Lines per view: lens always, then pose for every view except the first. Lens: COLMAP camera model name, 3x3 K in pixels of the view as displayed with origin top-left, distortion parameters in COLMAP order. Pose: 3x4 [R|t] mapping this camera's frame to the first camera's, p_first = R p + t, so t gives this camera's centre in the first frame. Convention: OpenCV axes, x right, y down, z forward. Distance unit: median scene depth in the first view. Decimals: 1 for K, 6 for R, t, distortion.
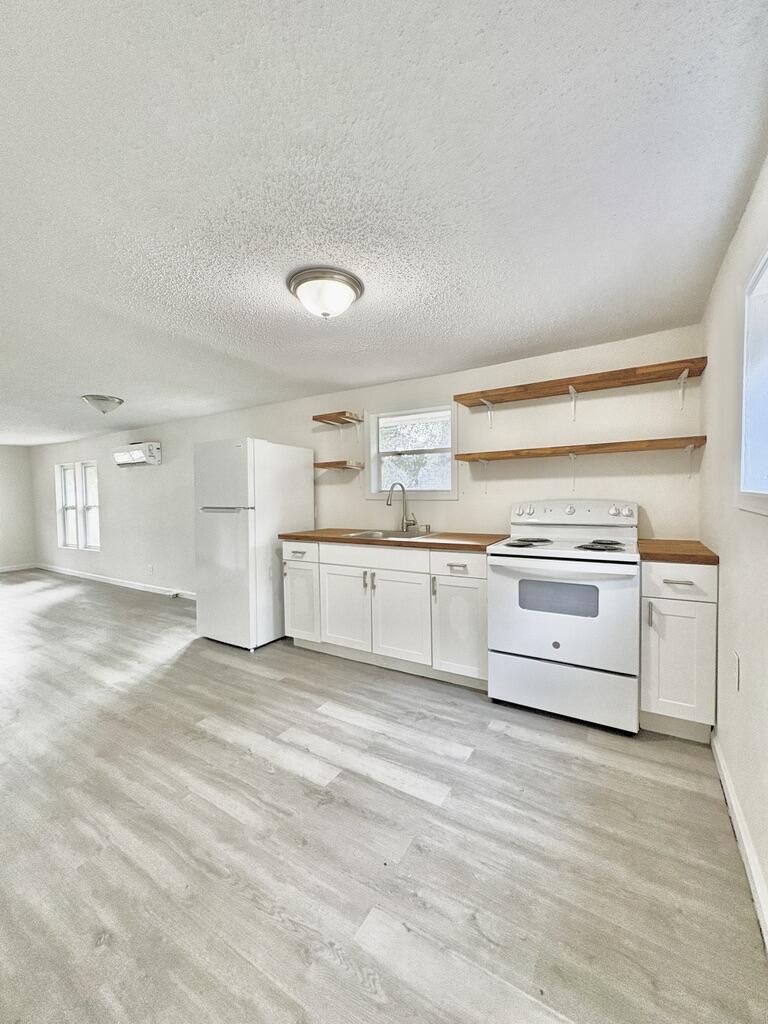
lens RADIAL K [[408.9, 0, 384.8], [0, 408.9, 512.3], [0, 0, 1]] dist [0.000244, 0.000549]
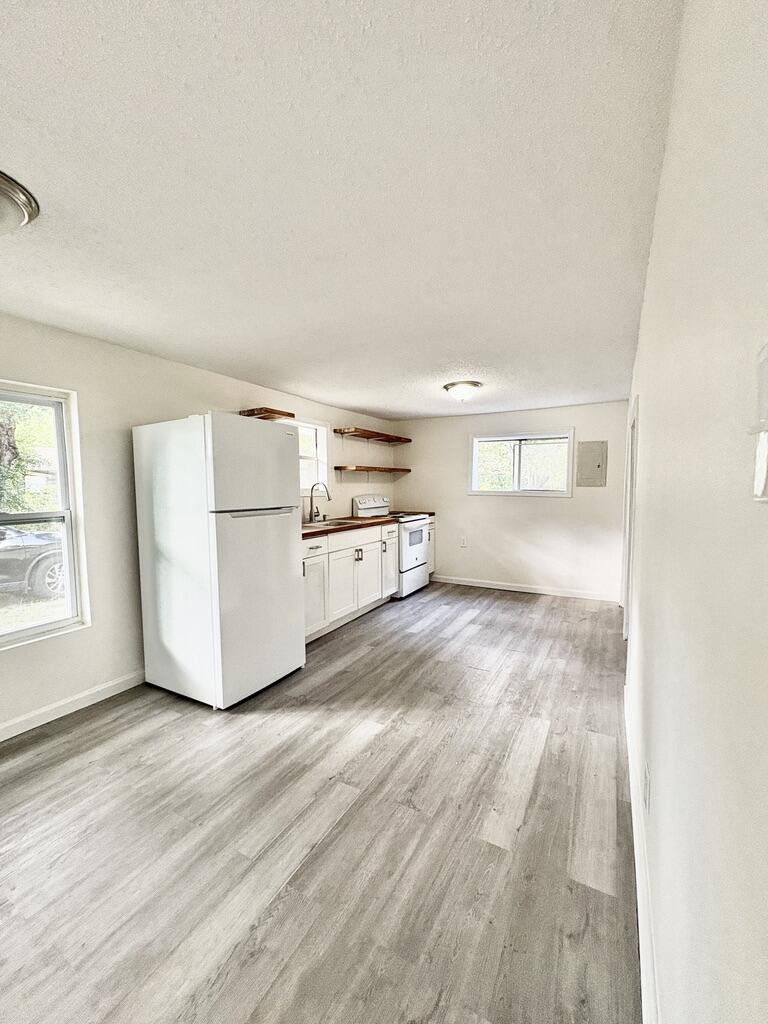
lens RADIAL K [[408.9, 0, 384.8], [0, 408.9, 512.3], [0, 0, 1]] dist [0.000244, 0.000549]
pose [[-0.034969, -0.047307, 0.998268, -1.381487], [0.051329, 0.997476, 0.049068, -0.036048], [-0.998069, 0.052956, -0.032452, 0.952521]]
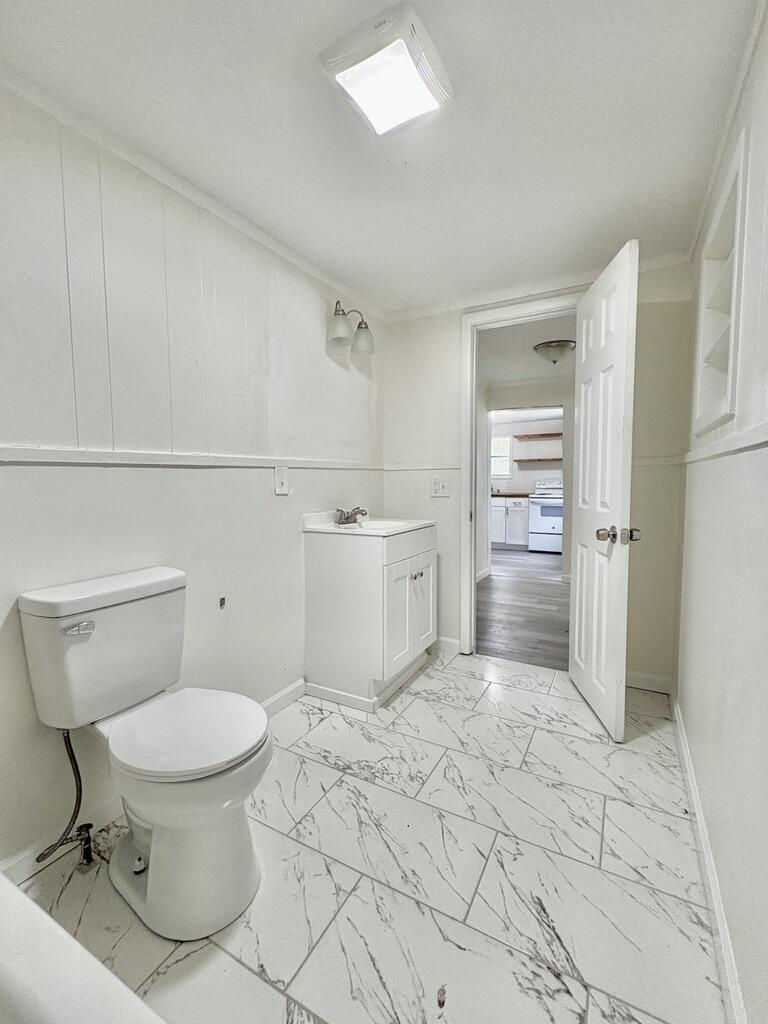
lens RADIAL K [[408.9, 0, 384.8], [0, 408.9, 512.3], [0, 0, 1]] dist [0.000244, 0.000549]
pose [[0.999914, 0.008566, 0.009952, -0.627696], [-0.008905, 0.999364, 0.034523, 0.096097], [-0.009650, -0.034609, 0.999354, -1.463595]]
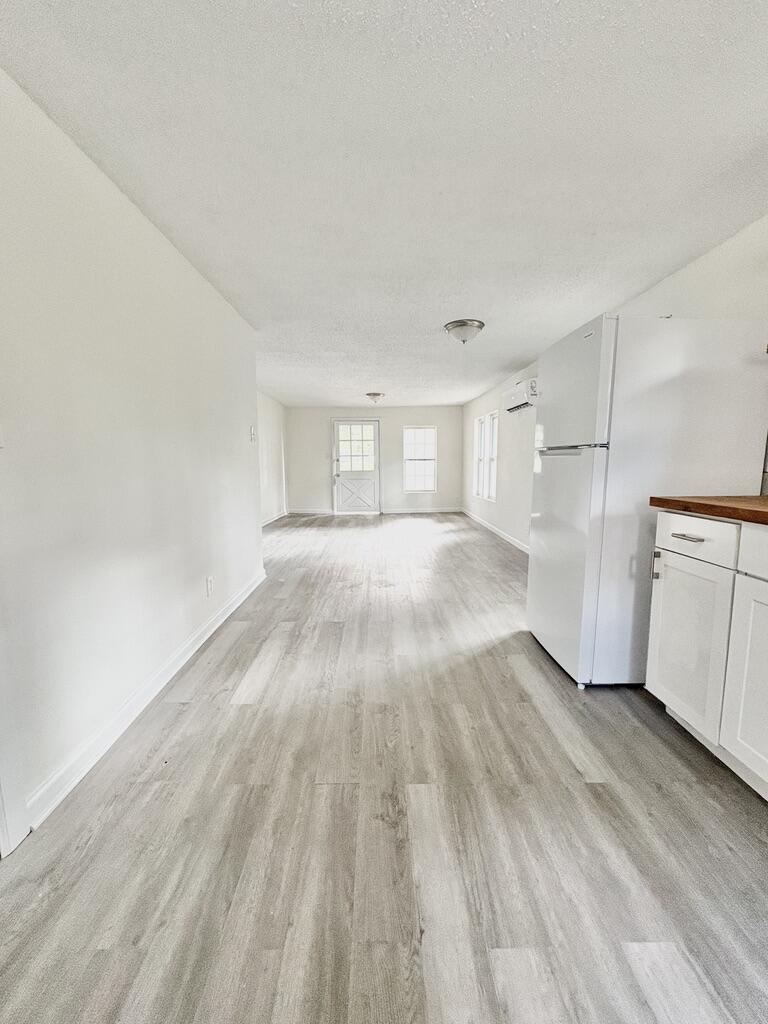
lens RADIAL K [[408.9, 0, 384.8], [0, 408.9, 512.3], [0, 0, 1]] dist [0.000244, 0.000549]
pose [[0.536978, 0.114228, -0.835827, -0.009428], [-0.032775, 0.992867, 0.114633, 0.029561], [0.842960, -0.034162, 0.536891, 0.510108]]
